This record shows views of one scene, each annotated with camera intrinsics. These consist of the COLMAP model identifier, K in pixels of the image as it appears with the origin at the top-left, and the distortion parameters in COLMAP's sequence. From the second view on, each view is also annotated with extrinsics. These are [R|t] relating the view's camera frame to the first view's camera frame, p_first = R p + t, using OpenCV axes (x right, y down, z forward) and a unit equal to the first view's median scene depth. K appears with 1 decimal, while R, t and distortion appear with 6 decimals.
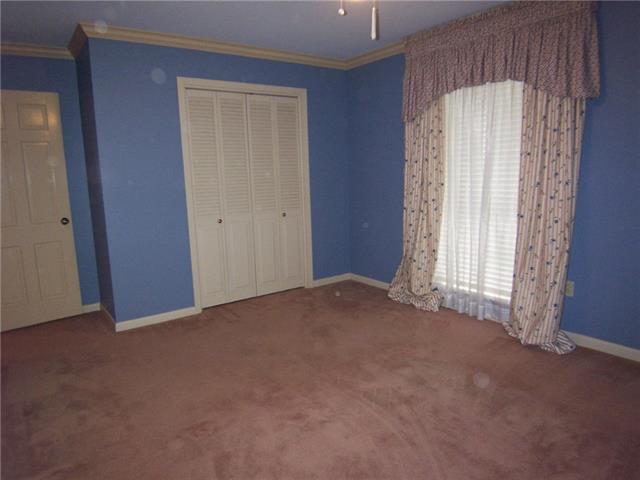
lens RADIAL K [[428.9, 0, 316.1], [0, 428.9, 238.7], [0, 0, 1]] dist [0.001897, -0.066681]
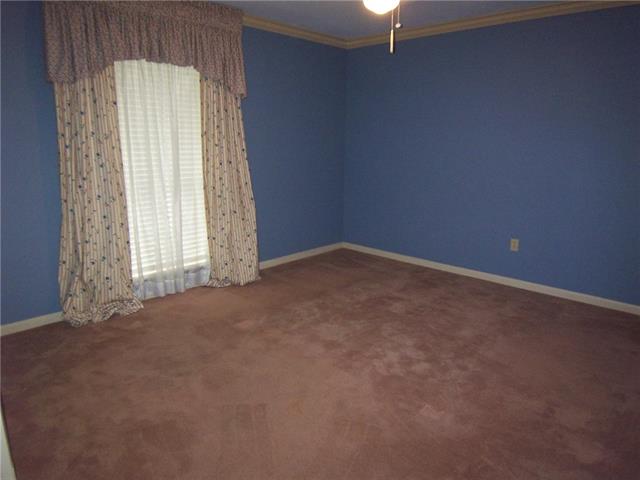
lens RADIAL K [[428.9, 0, 316.1], [0, 428.9, 238.7], [0, 0, 1]] dist [0.001897, -0.066681]
pose [[-0.175861, -0.185722, 0.966737, -0.696703], [0.156810, 0.964218, 0.213764, -0.115955], [-0.971845, 0.189187, -0.140445, 0.836600]]
